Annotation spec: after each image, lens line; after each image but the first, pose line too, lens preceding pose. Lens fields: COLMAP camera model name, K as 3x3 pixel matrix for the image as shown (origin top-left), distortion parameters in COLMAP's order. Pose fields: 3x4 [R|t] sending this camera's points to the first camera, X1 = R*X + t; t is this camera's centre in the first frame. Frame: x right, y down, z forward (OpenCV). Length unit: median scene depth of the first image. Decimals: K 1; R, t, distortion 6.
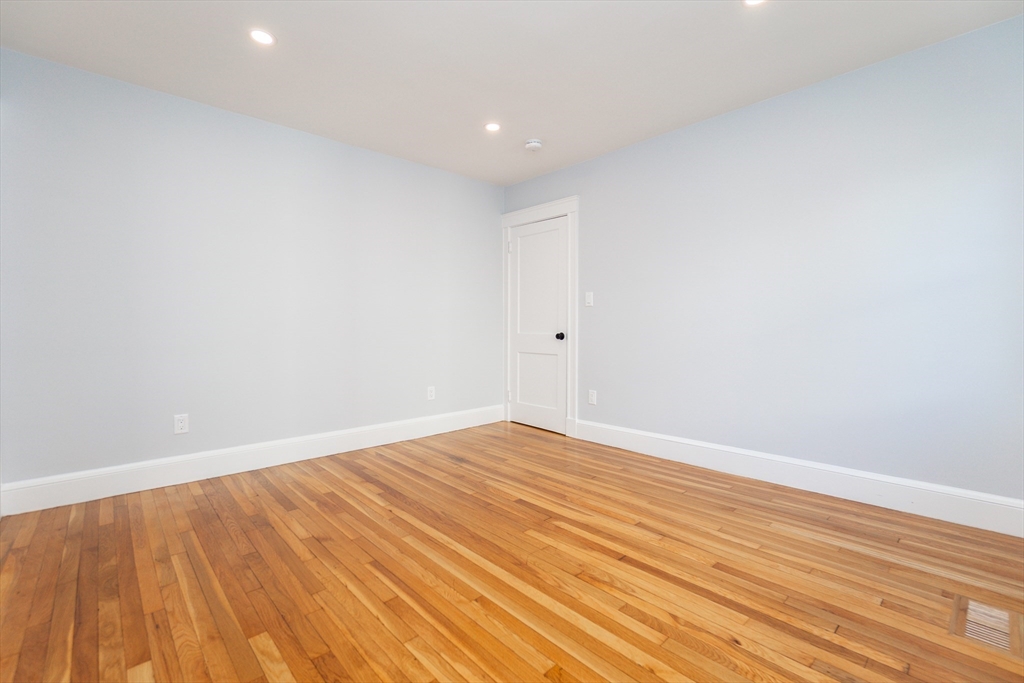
lens RADIAL K [[444.5, 0, 512.4], [0, 444.5, 342.1], [0, 0, 1]] dist [-0.013077, 0.000179]
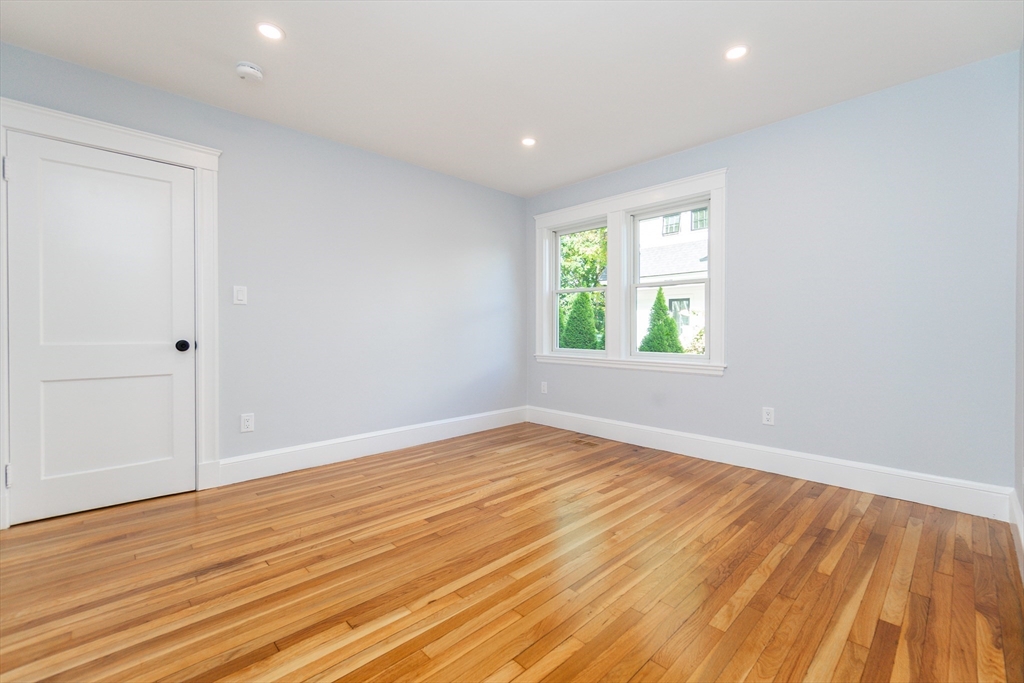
lens RADIAL K [[444.5, 0, 512.0], [0, 444.5, 341.4], [0, 0, 1]] dist [-0.013077, 0.000179]
pose [[-0.011121, -0.026271, 0.999593, -0.844465], [0.037628, 0.998936, 0.026672, -0.028515], [-0.999230, 0.037910, -0.010120, 0.776321]]
